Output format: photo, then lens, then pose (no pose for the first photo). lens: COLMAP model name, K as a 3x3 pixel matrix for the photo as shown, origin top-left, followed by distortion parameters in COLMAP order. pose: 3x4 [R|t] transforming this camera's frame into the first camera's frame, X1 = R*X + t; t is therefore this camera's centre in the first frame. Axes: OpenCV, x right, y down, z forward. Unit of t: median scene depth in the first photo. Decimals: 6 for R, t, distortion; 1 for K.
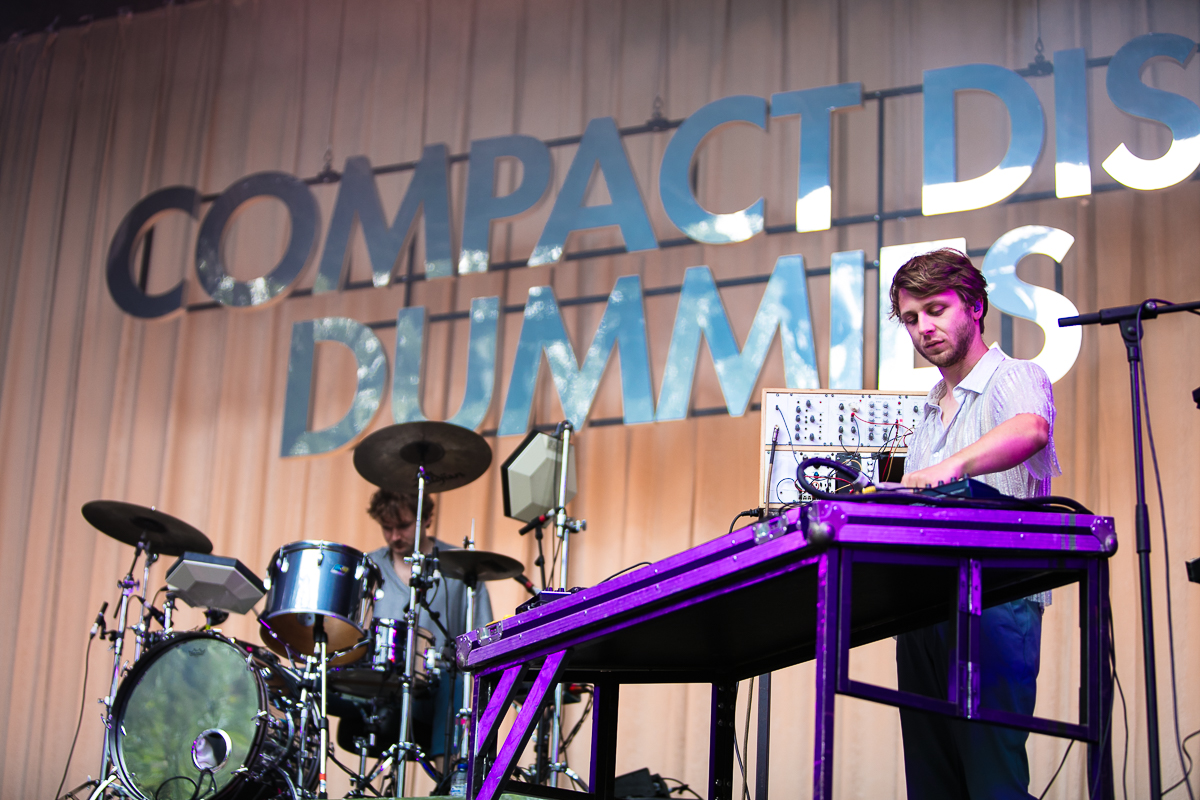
lens RADIAL K [[2463.3, 0, 600.0], [0, 2463.3, 400.0], [0, 0, 1]] dist [-0.295177, 0.261695]
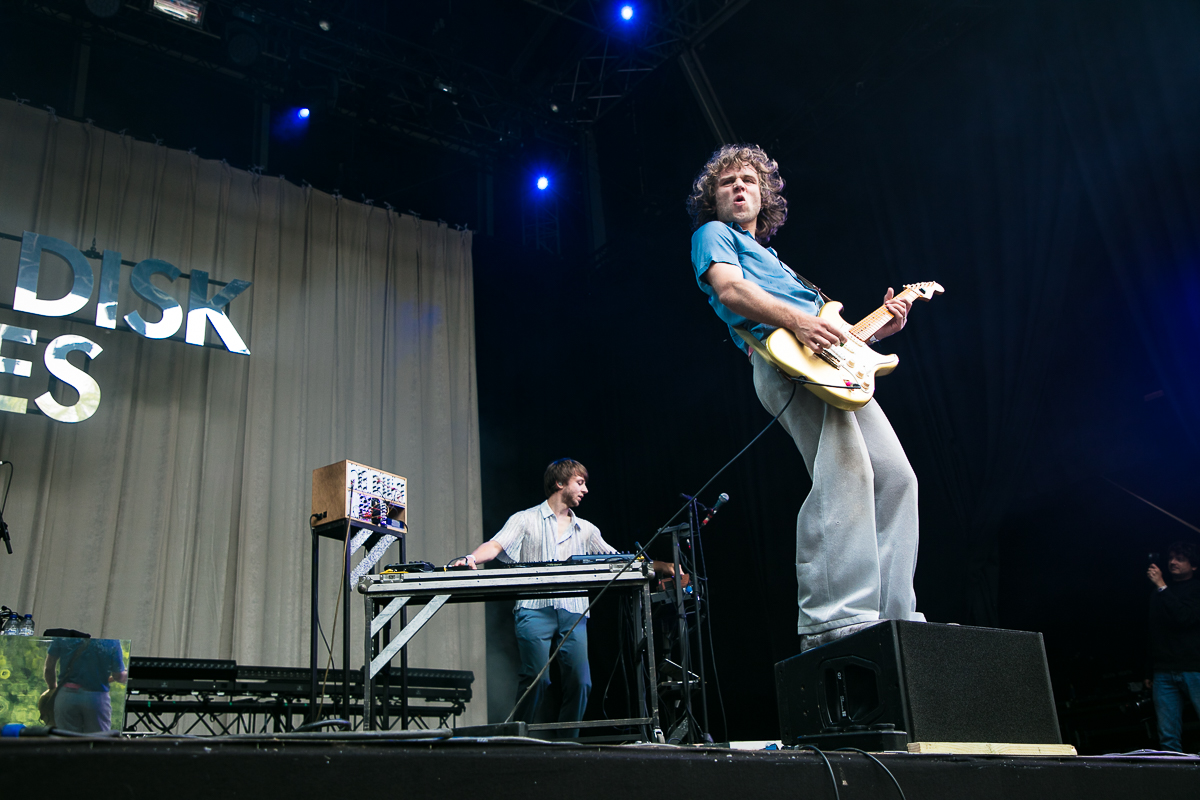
lens RADIAL K [[1199.9, 0, 616.4], [0, 1199.9, 402.3], [0, 0, 1]] dist [0.056323, -0.004792]
pose [[0.486004, 0.243330, 0.839399, -0.942365], [-0.218515, 0.963785, -0.152870, 0.073818], [-0.846198, -0.109125, 0.521575, 0.362067]]
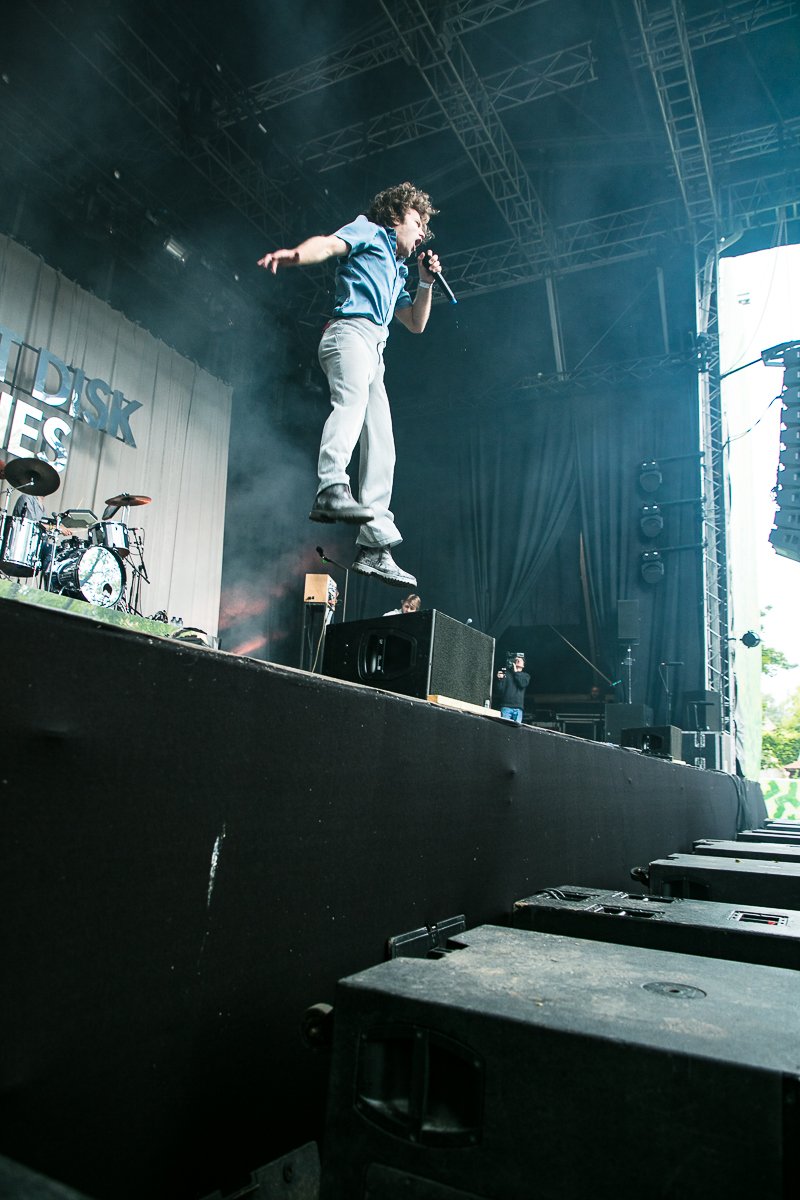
lens RADIAL K [[811.8, 0, 400.0], [0, 811.8, 600.0], [0, 0, 1]] dist [-0.050044, 0.004677]
pose [[0.061731, 0.157745, 0.985548, -1.853955], [-0.397297, 0.909715, -0.120722, 0.219642], [-0.915612, -0.384103, 0.118830, 0.920661]]
